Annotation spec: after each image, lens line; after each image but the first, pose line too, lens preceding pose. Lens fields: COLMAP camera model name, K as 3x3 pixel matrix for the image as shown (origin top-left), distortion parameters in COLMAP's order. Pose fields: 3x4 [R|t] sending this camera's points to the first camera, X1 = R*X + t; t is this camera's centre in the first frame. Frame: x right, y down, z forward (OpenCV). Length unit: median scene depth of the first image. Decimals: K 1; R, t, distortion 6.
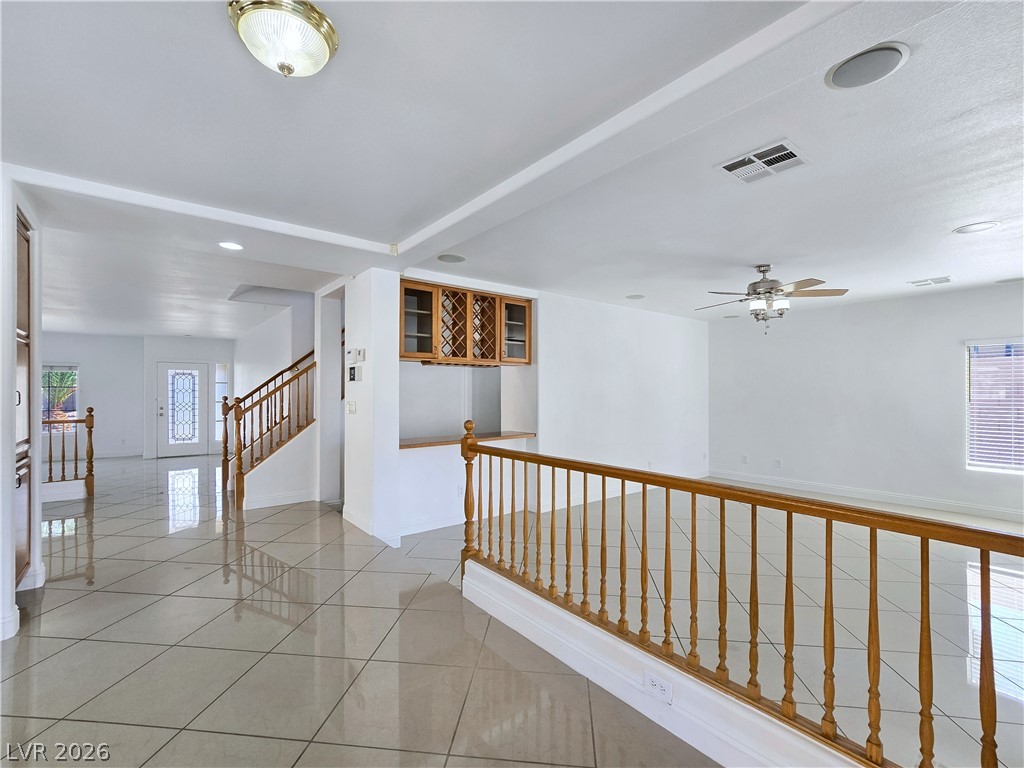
lens RADIAL K [[472.5, 0, 501.3], [0, 472.5, 390.9], [0, 0, 1]] dist [0.005761, 0.000392]
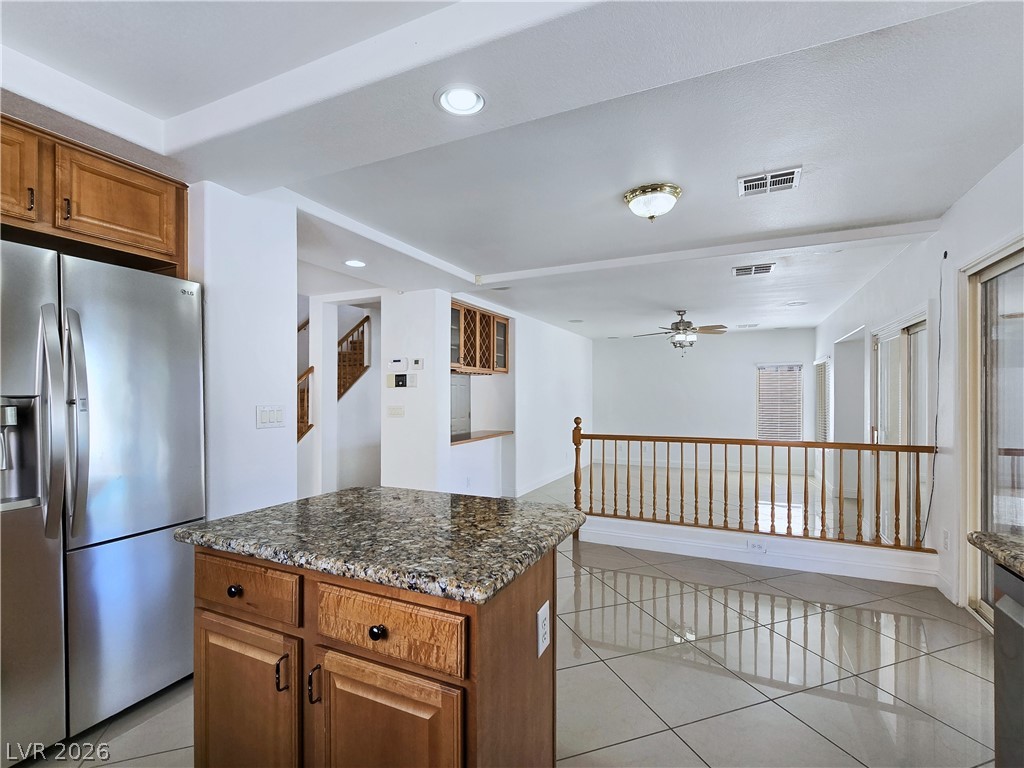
lens RADIAL K [[512.7, 0, 508.8], [0, 512.7, 392.2], [0, 0, 1]] dist [-0.002654, -0.000041]
pose [[0.890658, 0.001123, 0.454673, -0.499137], [0.000809, 0.999991, -0.004055, -0.003057], [-0.454674, 0.003980, 0.890649, -0.137760]]
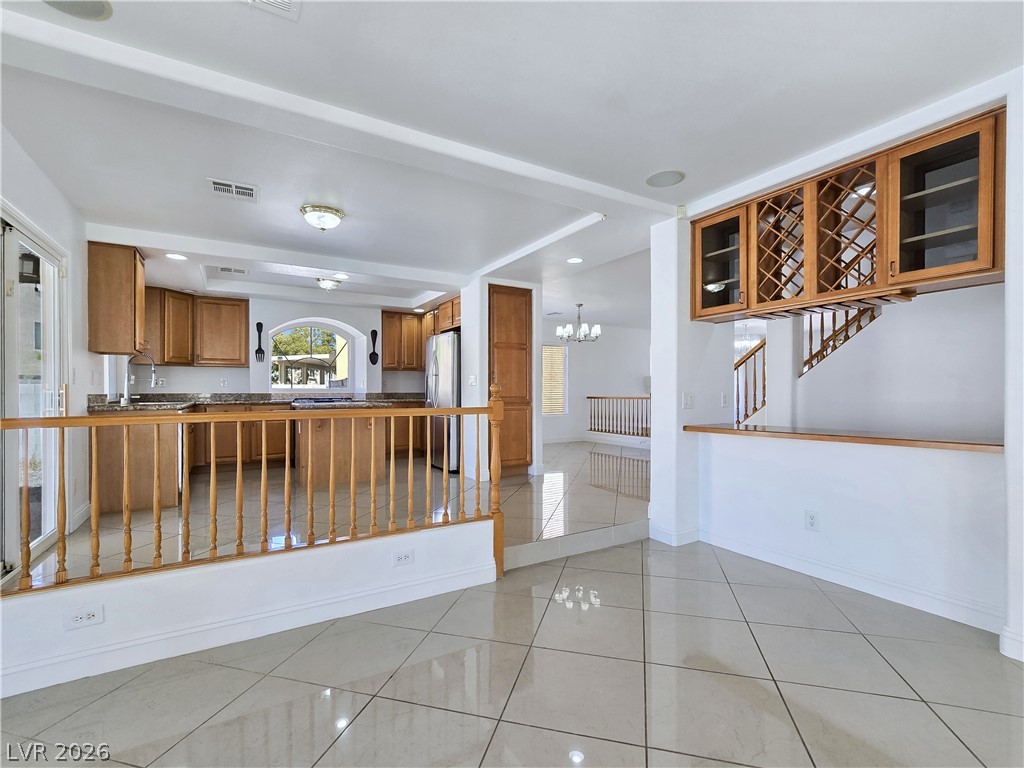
lens RADIAL K [[469.1, 0, 500.7], [0, 469.1, 395.6], [0, 0, 1]] dist [0.013249, -0.000361]
pose [[-0.133111, 0.007813, -0.991070, 0.497550], [0.004489, 0.999963, 0.007280, 0.043455], [0.991091, -0.003480, -0.133141, 0.611585]]
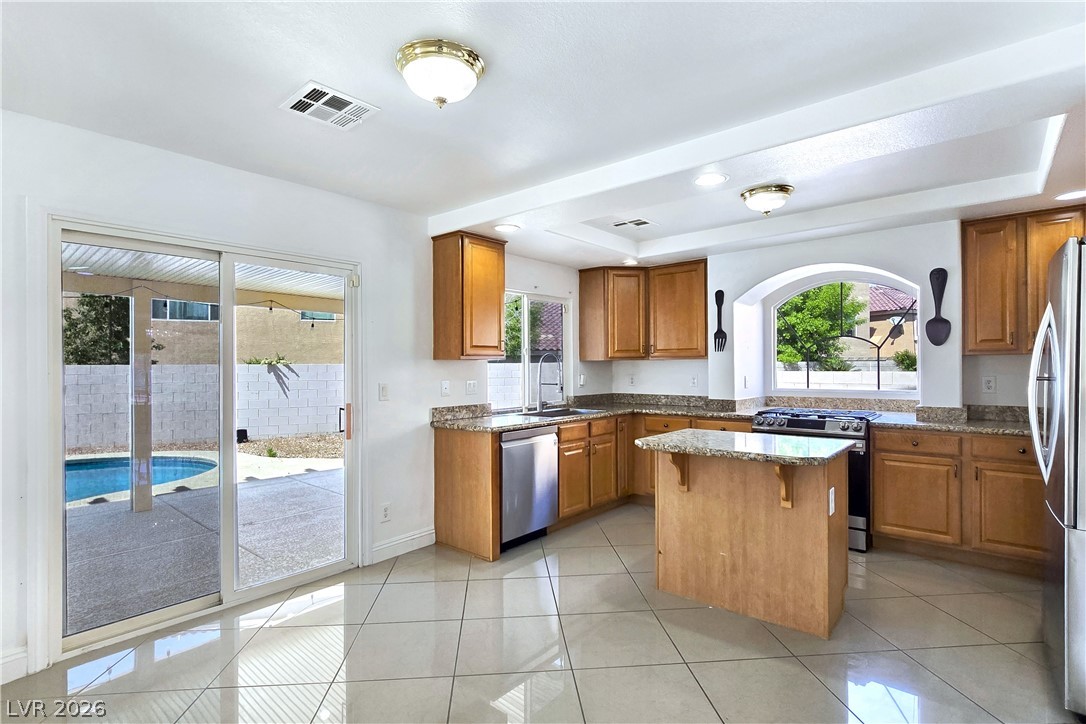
lens RADIAL K [[526.1, 0, 536.0], [0, 526.1, 361.9], [0, 0, 1]] dist [0.003004, -0.001614]
pose [[-0.976203, 0.005222, -0.216794, -0.108056], [0.007573, 0.999921, -0.010015, -0.010186], [0.216725, -0.011419, -0.976166, 0.625972]]
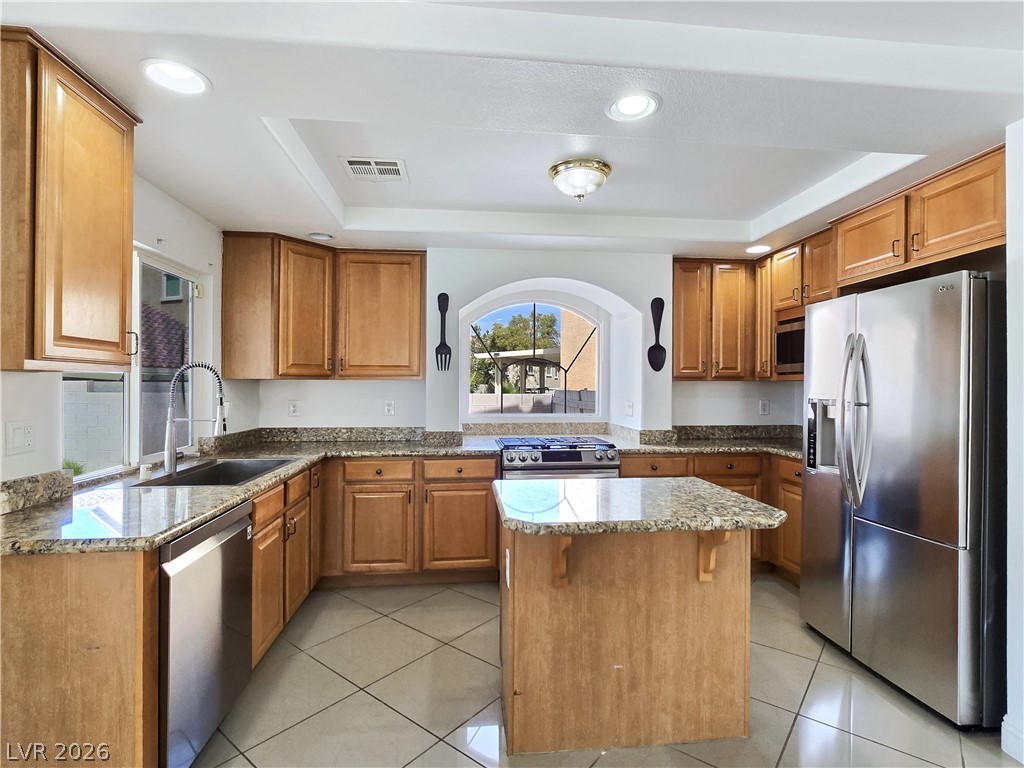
lens RADIAL K [[512.7, 0, 517.8], [0, 512.7, 386.8], [0, 0, 1]] dist [-0.002654, -0.000041]
pose [[-0.513765, -0.001266, -0.857930, -0.070066], [-0.000907, 0.999999, -0.000933, -0.012202], [0.857931, 0.000299, -0.513765, 0.280786]]
